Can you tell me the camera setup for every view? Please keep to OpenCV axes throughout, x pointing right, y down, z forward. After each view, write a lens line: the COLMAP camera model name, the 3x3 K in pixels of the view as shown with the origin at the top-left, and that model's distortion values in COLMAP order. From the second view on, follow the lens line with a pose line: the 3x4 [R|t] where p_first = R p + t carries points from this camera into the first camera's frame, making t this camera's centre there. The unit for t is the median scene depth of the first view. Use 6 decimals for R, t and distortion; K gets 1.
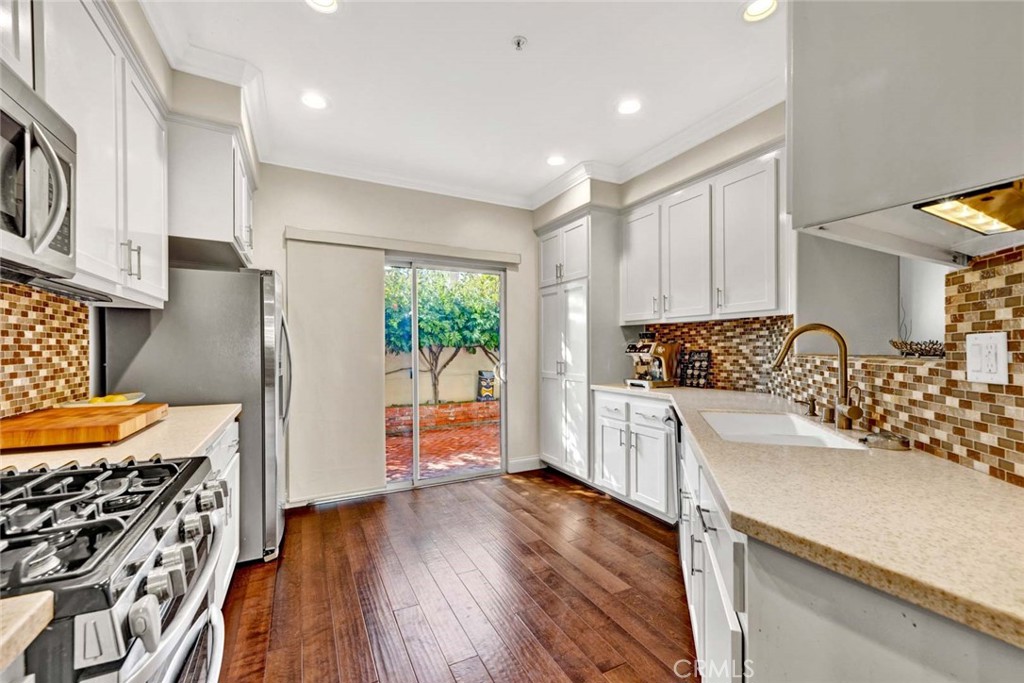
lens RADIAL K [[414.8, 0, 512.1], [0, 414.8, 348.2], [0, 0, 1]] dist [-0.003859, -0.000327]
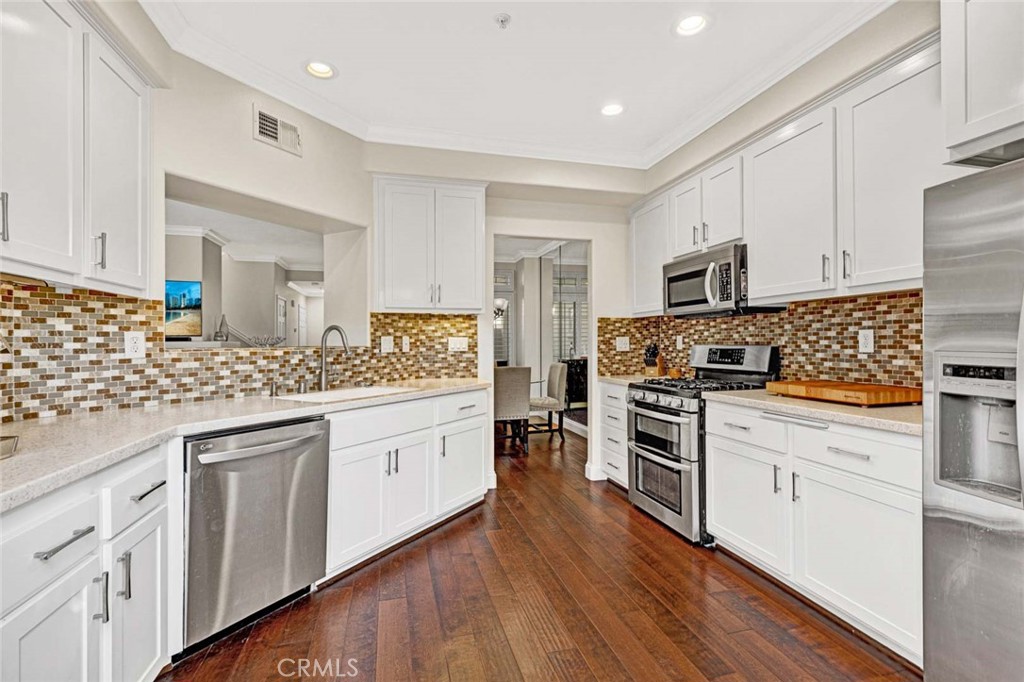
lens RADIAL K [[437.9, 0, 511.4], [0, 437.9, 339.9], [0, 0, 1]] dist [-0.000167, 0.000009]
pose [[-0.979672, 0.005290, 0.200536, -0.344282], [0.004338, 0.999977, -0.005189, 0.009951], [-0.200559, -0.004214, -0.979673, 3.316910]]
